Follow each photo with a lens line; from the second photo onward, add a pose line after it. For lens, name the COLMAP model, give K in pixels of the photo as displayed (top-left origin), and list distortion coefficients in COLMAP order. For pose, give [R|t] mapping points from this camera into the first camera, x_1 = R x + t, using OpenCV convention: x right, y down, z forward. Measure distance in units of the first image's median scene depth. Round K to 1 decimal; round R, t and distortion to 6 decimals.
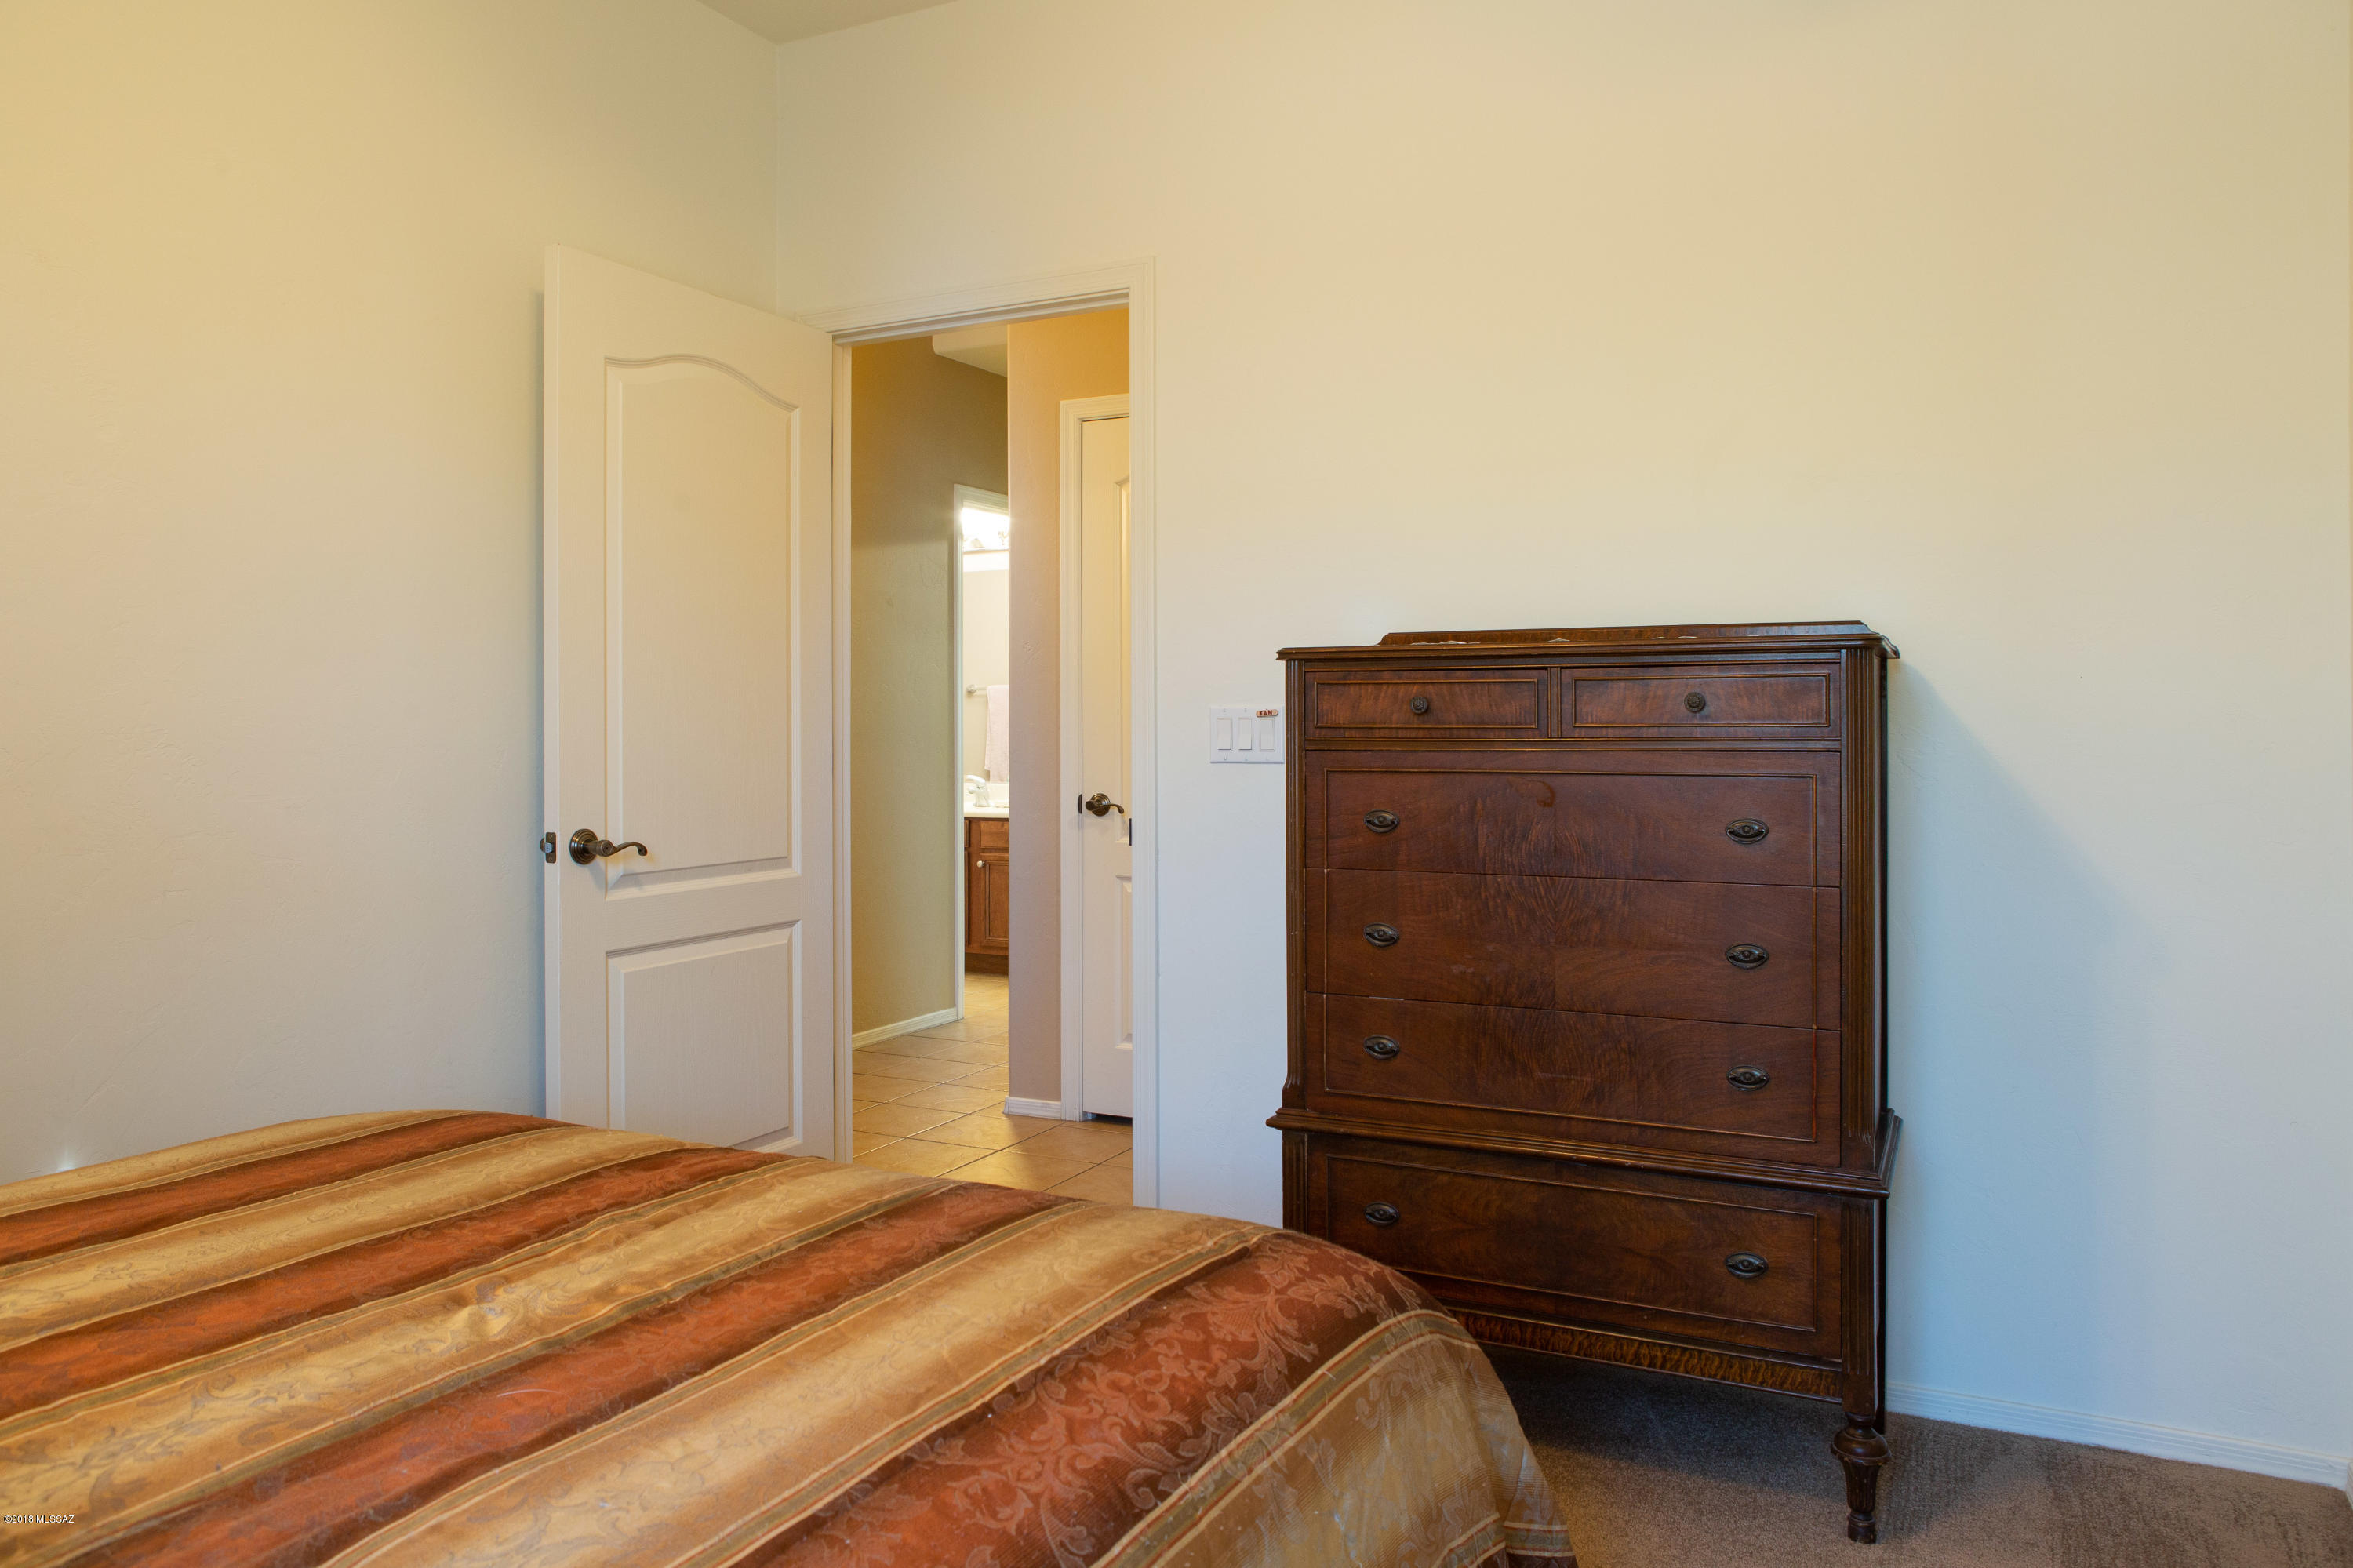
lens RADIAL K [[1638.4, 0, 1176.5], [0, 1638.4, 784.0], [0, 0, 1]] dist [-0.072624, 0.079511]
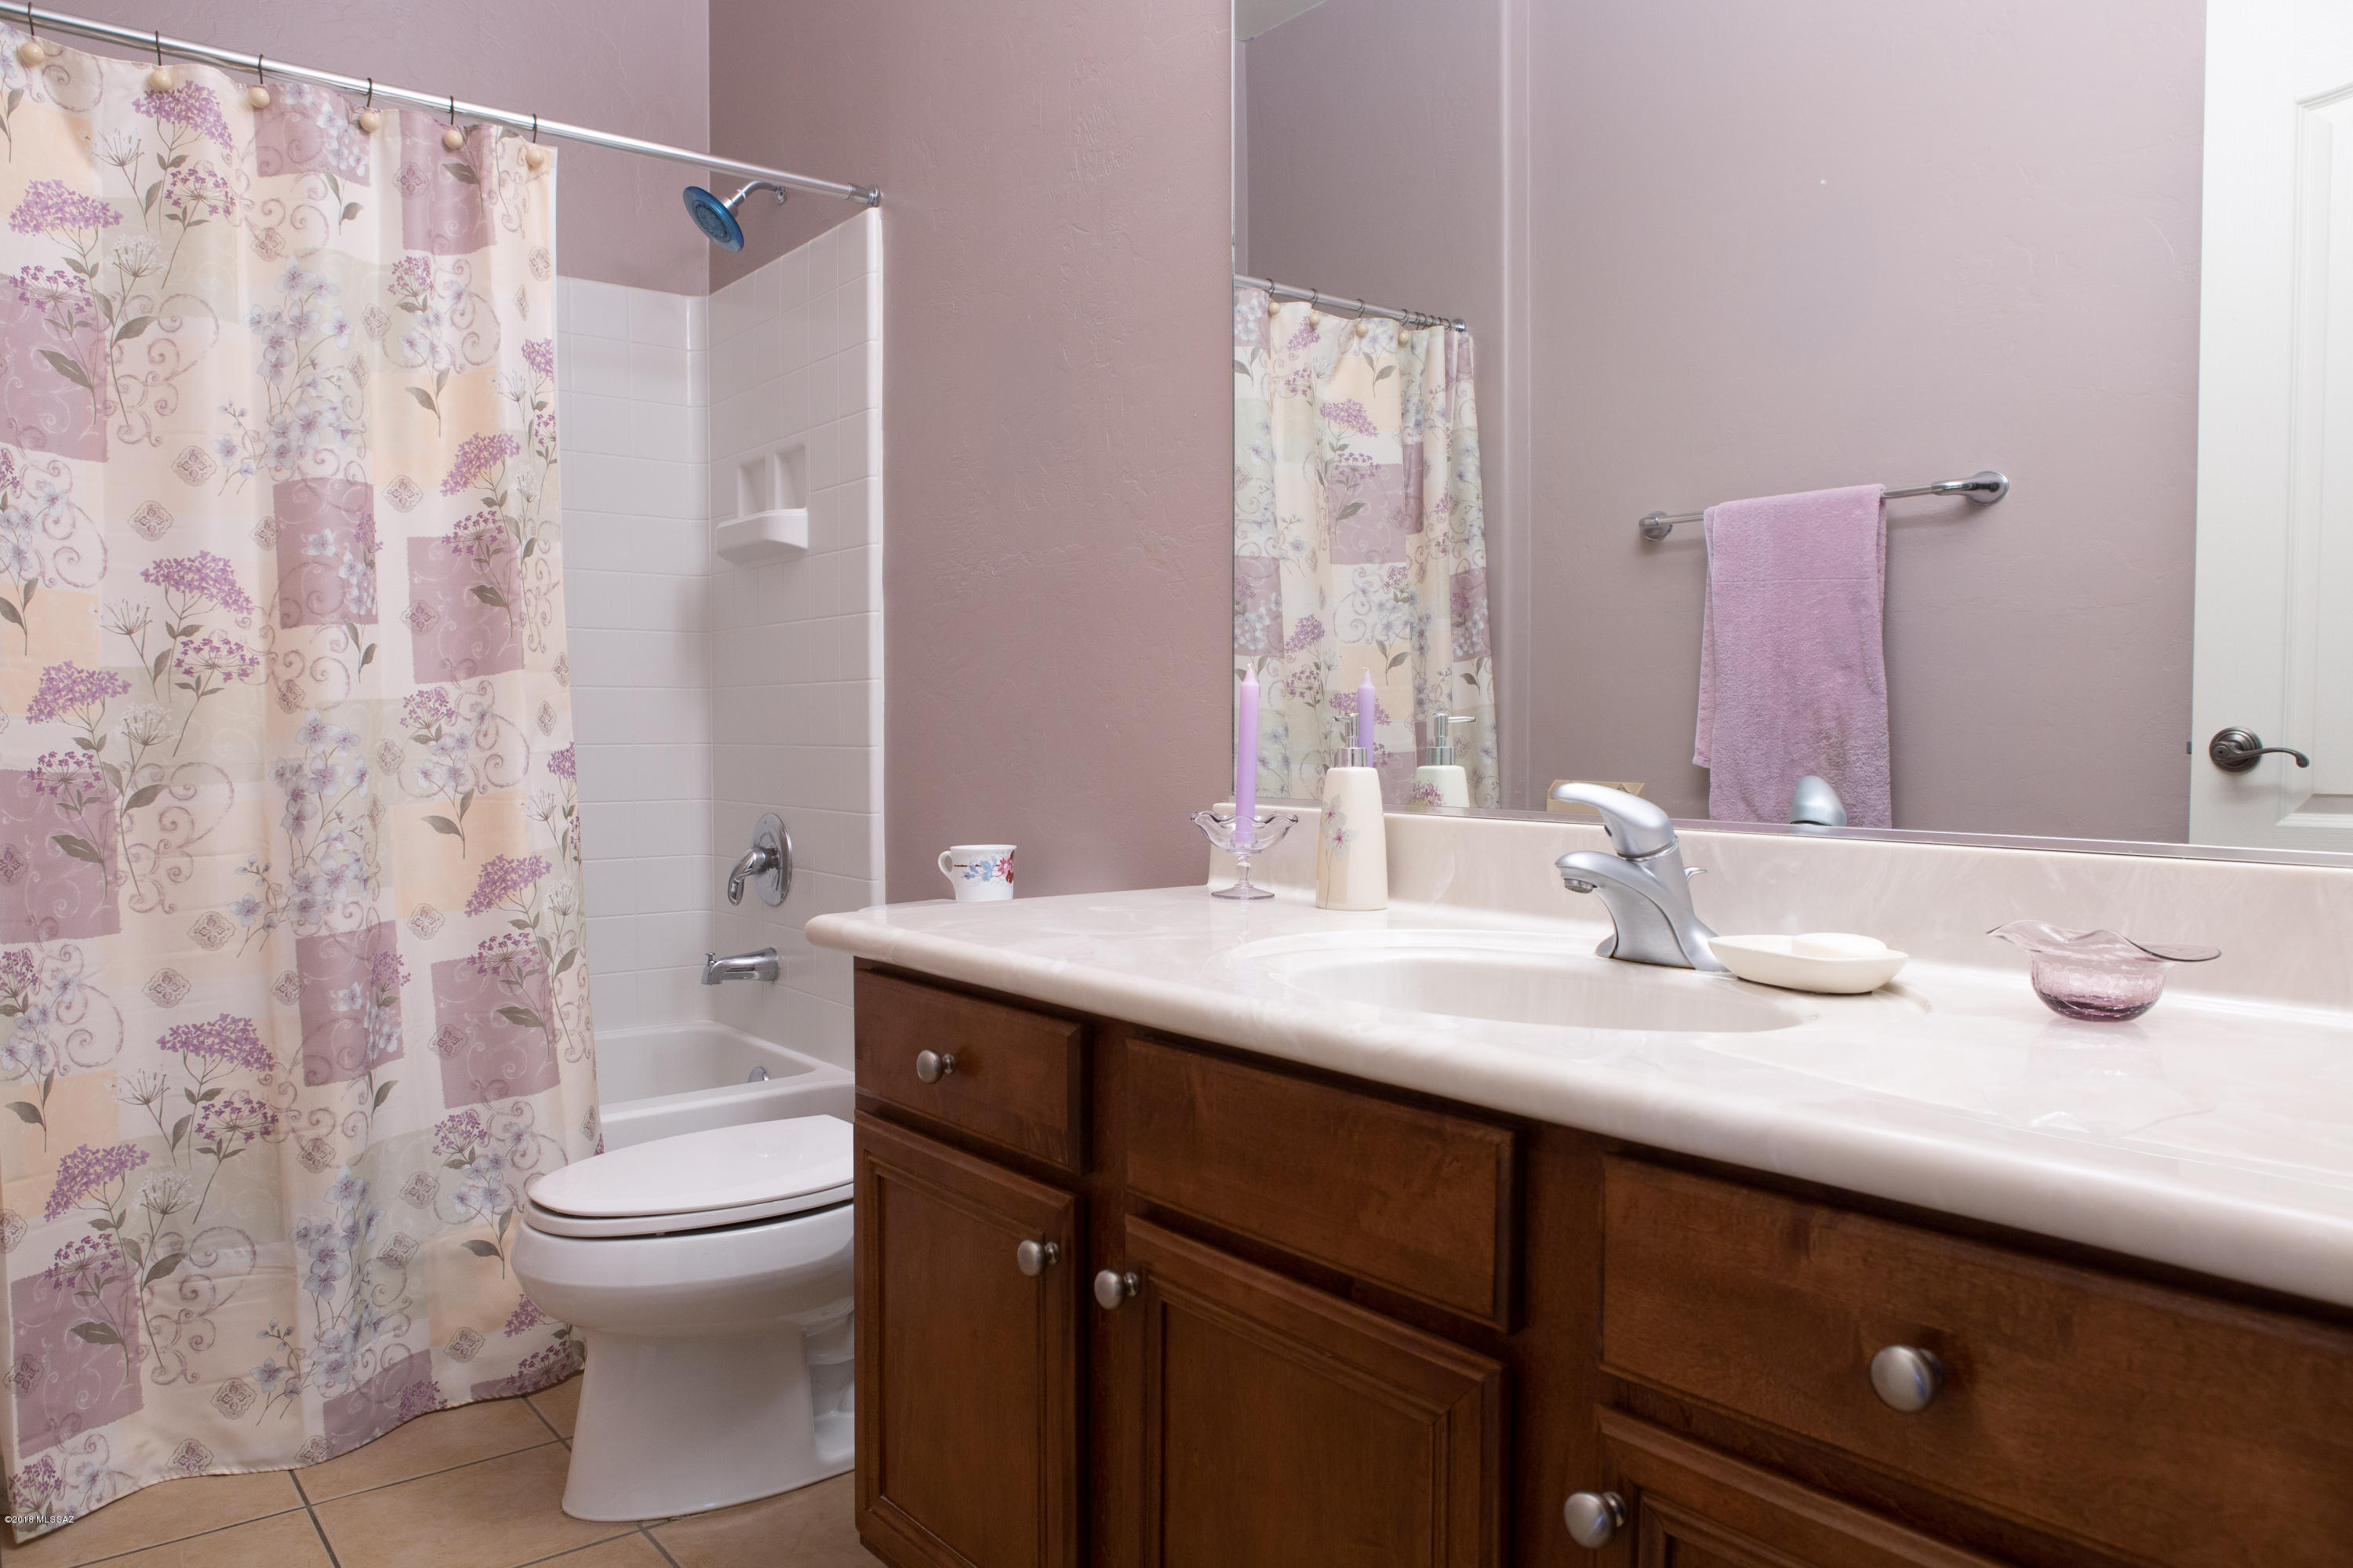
lens RADIAL K [[1638.4, 0, 1176.5], [0, 1638.4, 784.0], [0, 0, 1]] dist [-0.072624, 0.079511]
pose [[0.907828, 0.021620, -0.418785, -0.092928], [-0.022750, 0.999739, 0.002294, -0.004522], [0.418726, 0.007445, 0.908082, 0.825096]]
